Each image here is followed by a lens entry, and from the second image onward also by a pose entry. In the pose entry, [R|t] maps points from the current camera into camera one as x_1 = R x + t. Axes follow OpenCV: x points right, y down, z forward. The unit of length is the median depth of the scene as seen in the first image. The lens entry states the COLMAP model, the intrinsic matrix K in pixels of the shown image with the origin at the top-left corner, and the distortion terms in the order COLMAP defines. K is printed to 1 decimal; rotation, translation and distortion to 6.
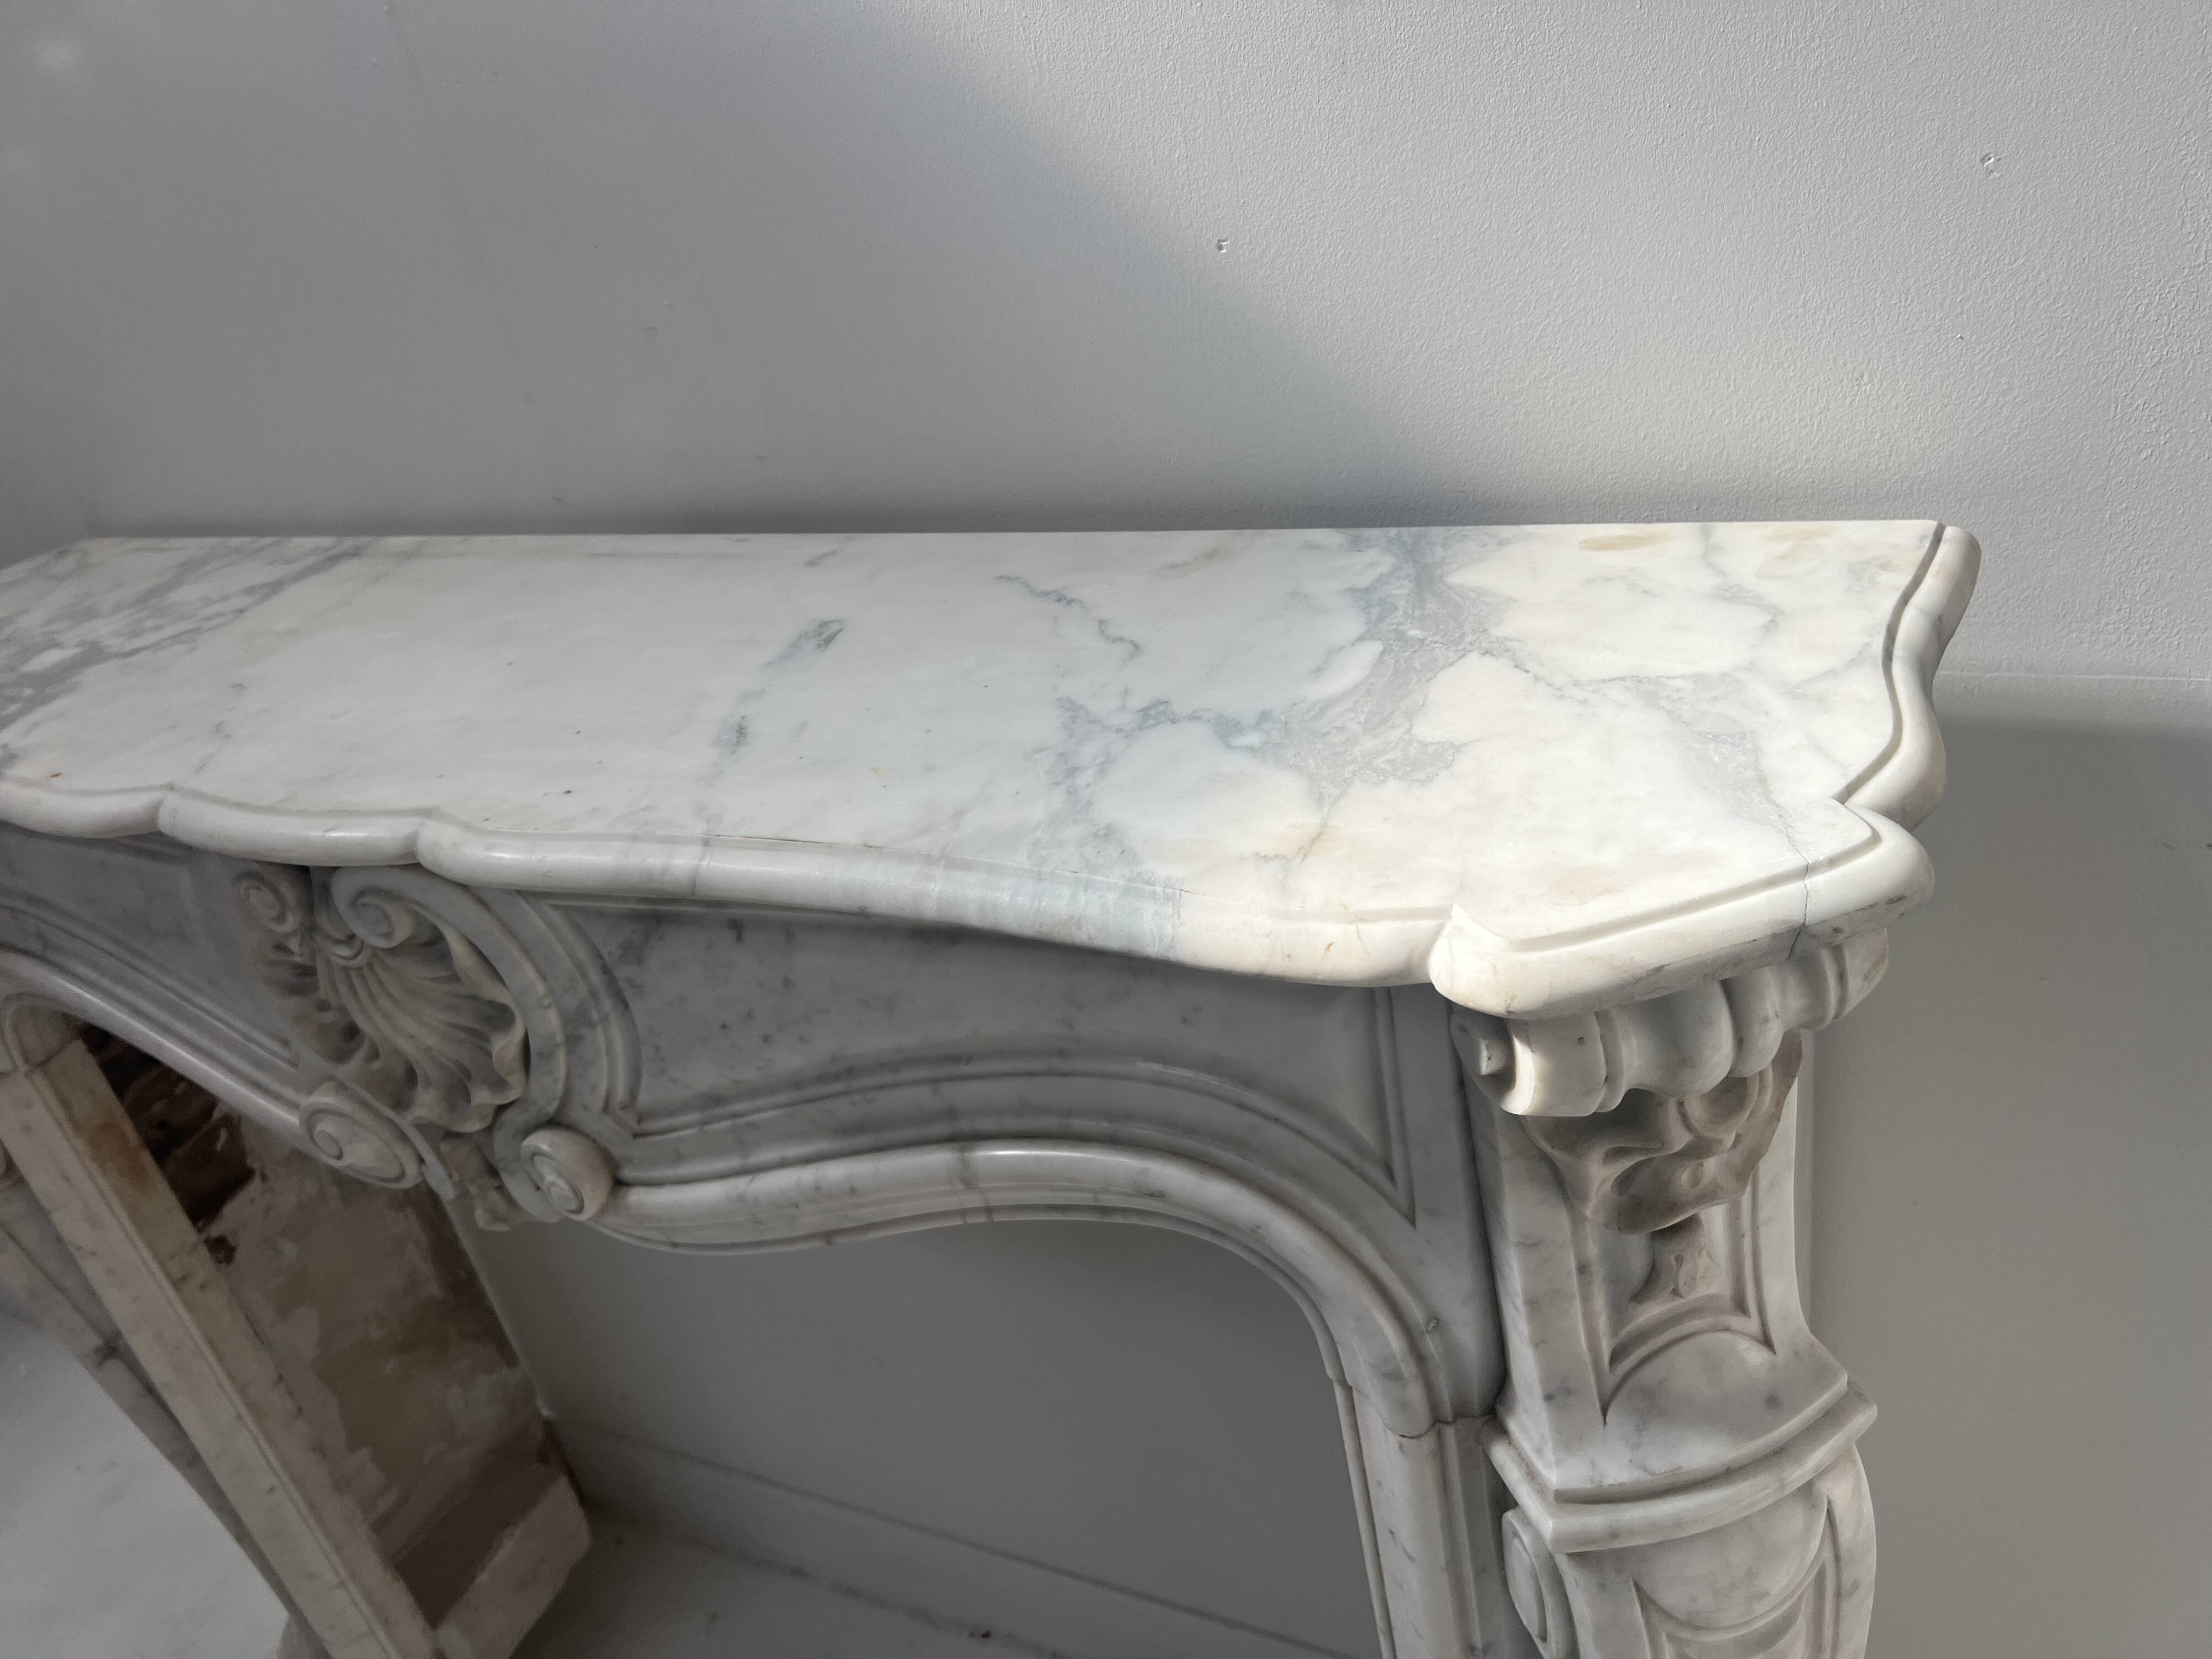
lens RADIAL K [[1640.3, 0, 1111.5], [0, 1640.3, 849.1], [0, 0, 1]] dist [0.049050, -0.068442]
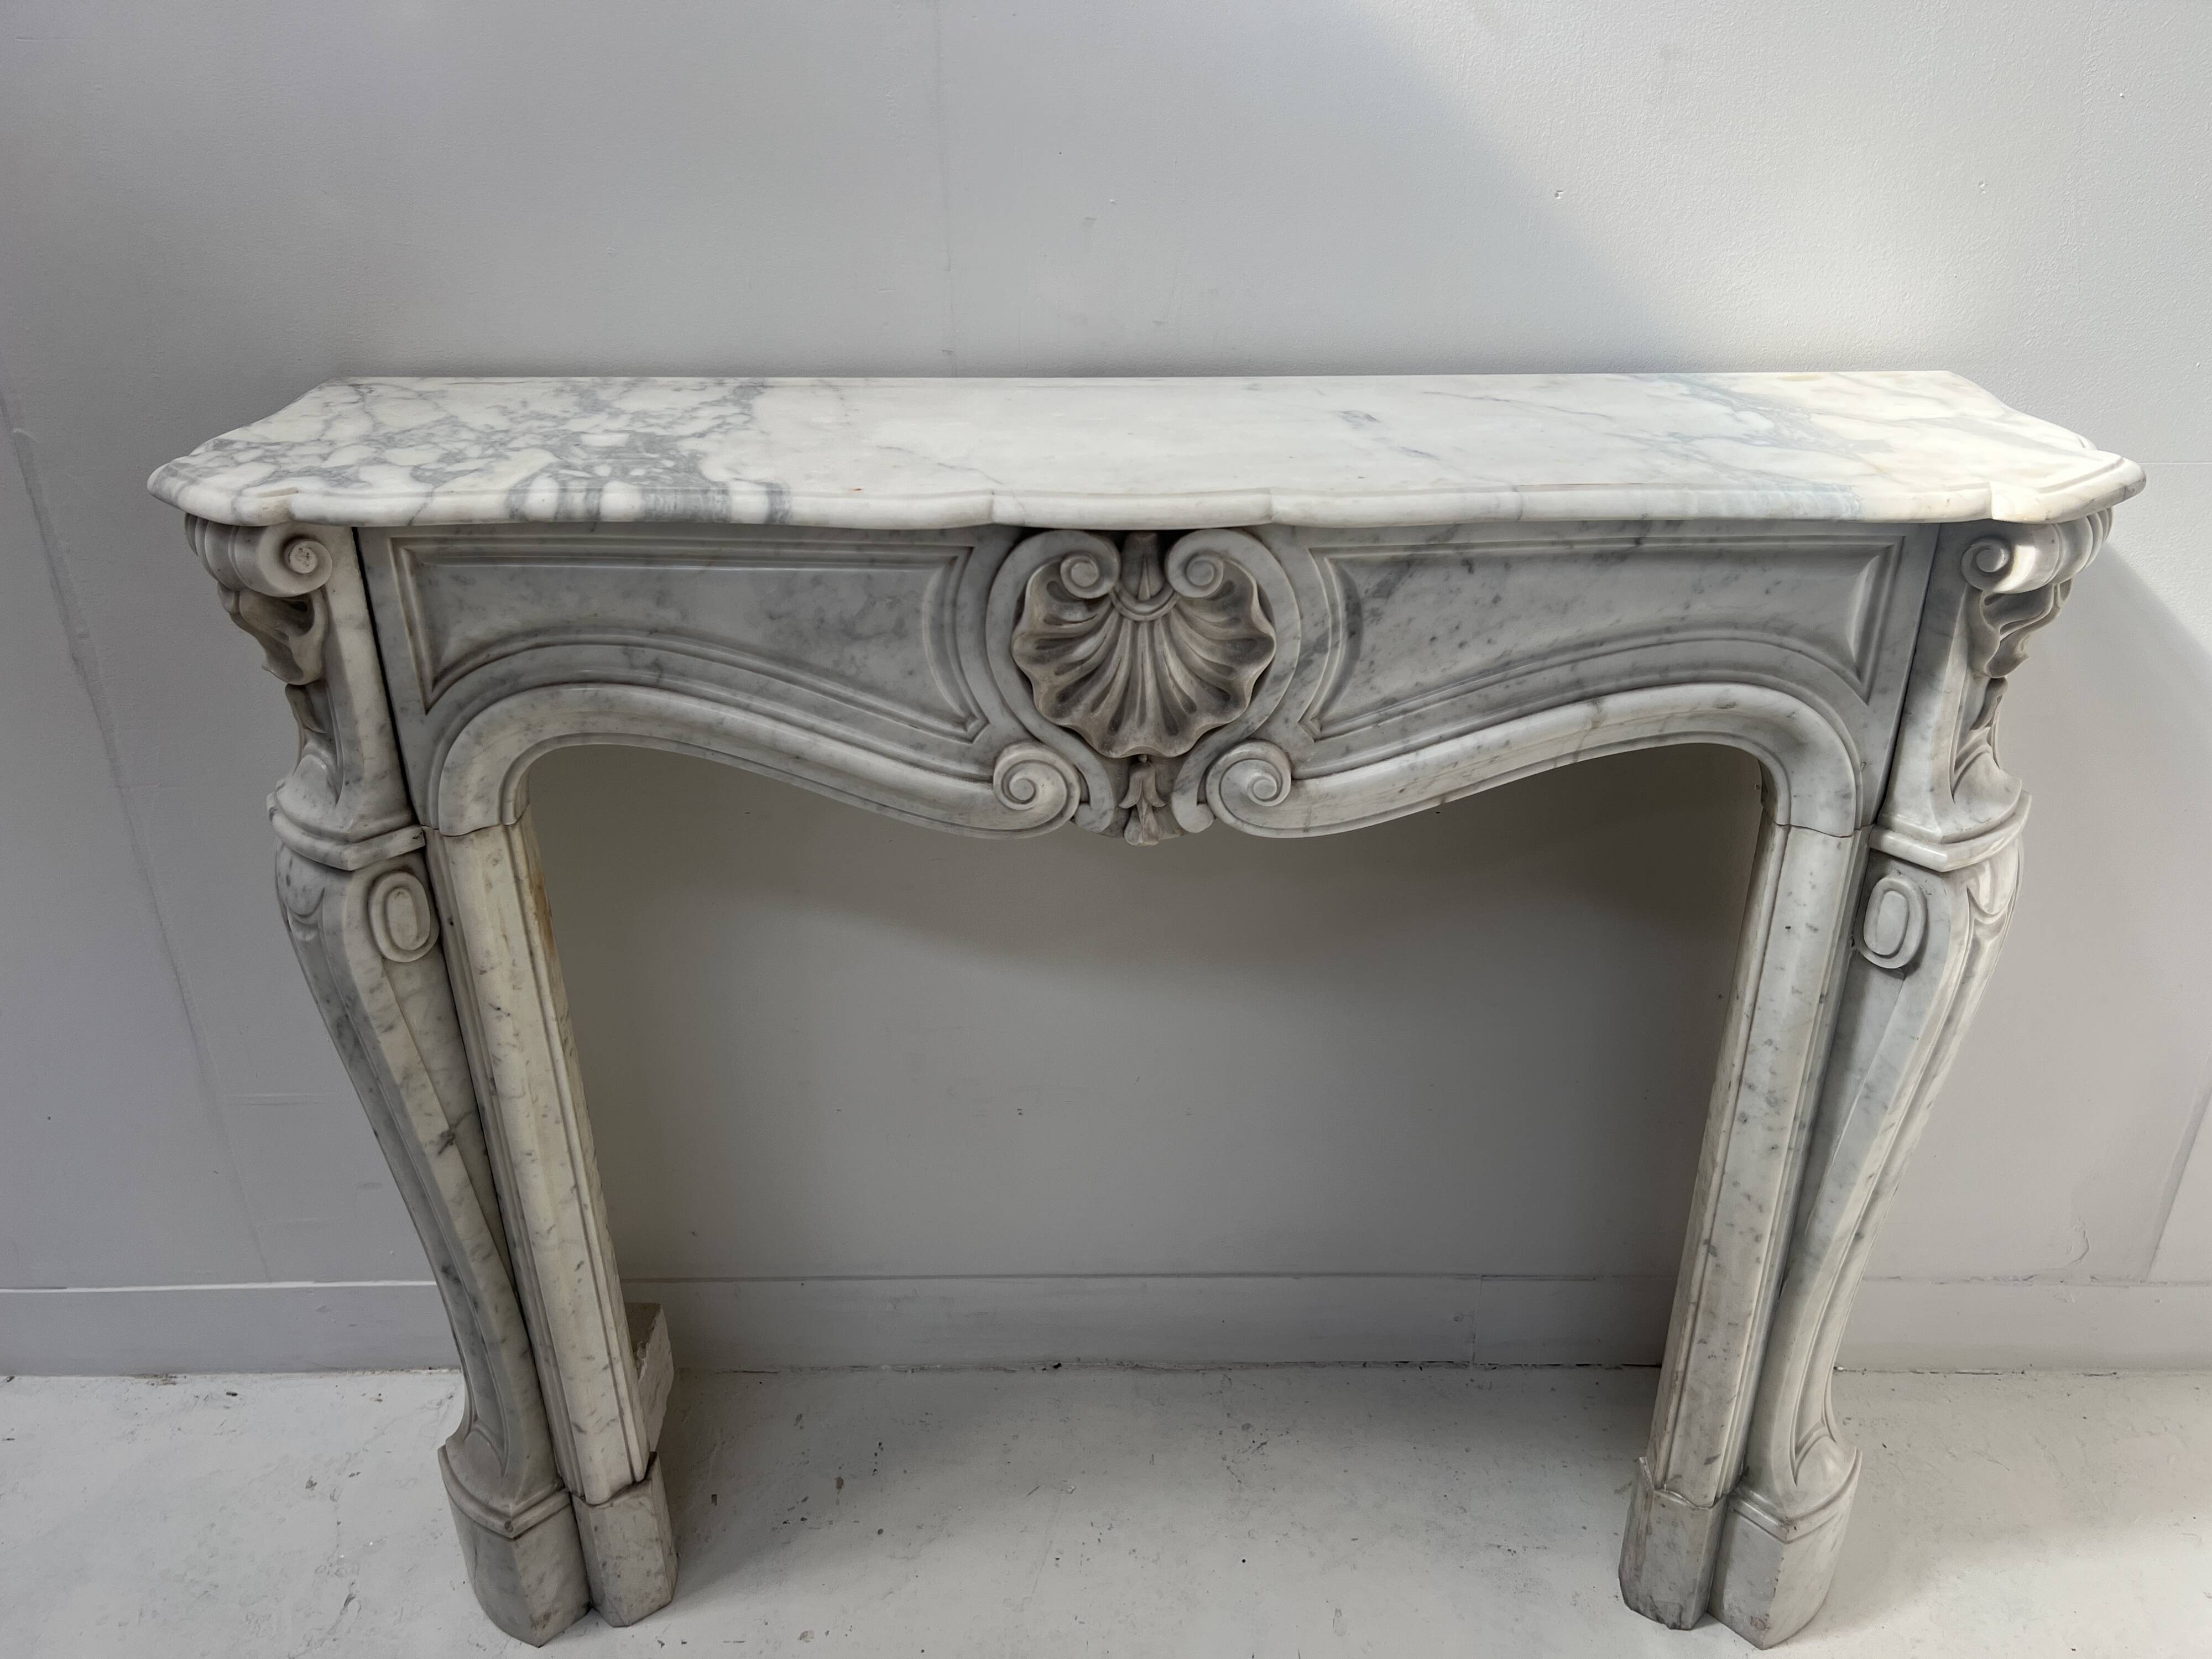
lens RADIAL K [[1670.5, 0, 1104.4], [0, 1670.5, 873.0], [0, 0, 1]] dist [0.093773, -0.120128]
pose [[0.893665, -0.054804, 0.445375, -1.358198], [0.076490, 0.996593, -0.030847, 0.389960], [-0.442167, 0.061634, 0.894813, -0.286731]]
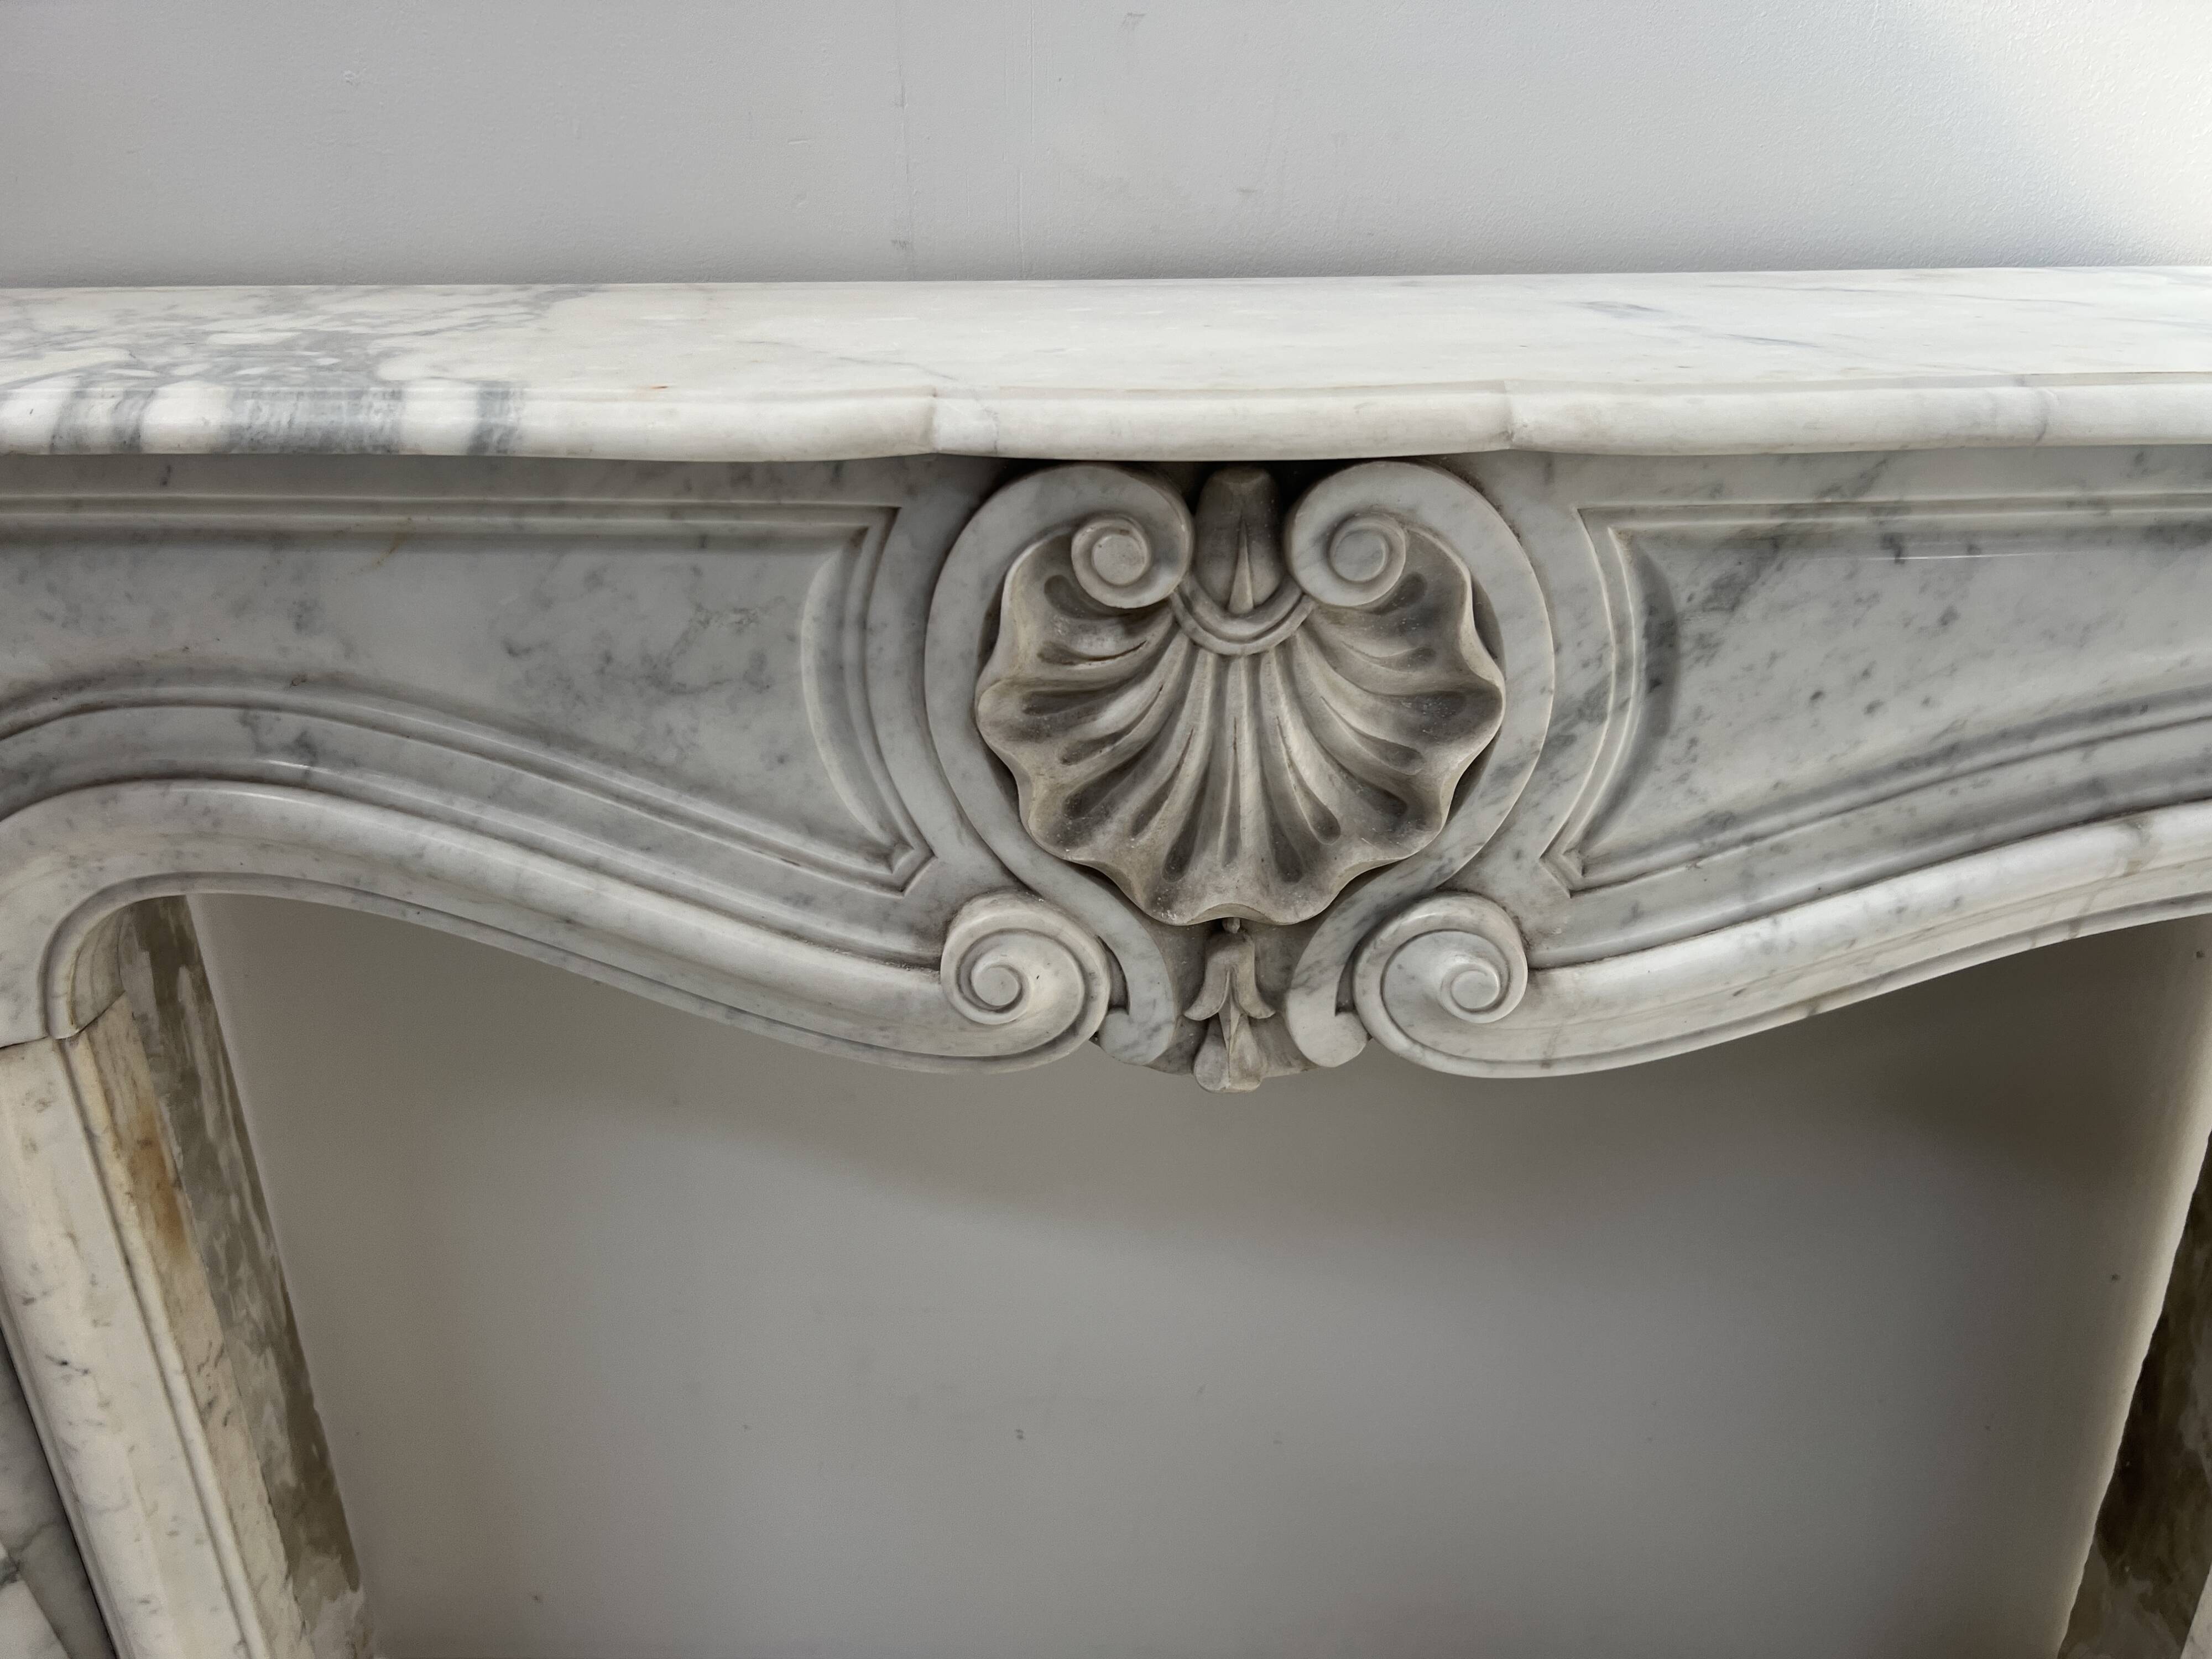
lens RADIAL K [[1659.4, 0, 1094.9], [0, 1659.4, 830.5], [0, 0, 1]] dist [0.061060, -0.092974]
pose [[0.905937, -0.011372, 0.423261, -0.971111], [0.068842, 0.990294, -0.120741, 0.268467], [-0.417779, 0.138522, 0.897927, 0.495070]]
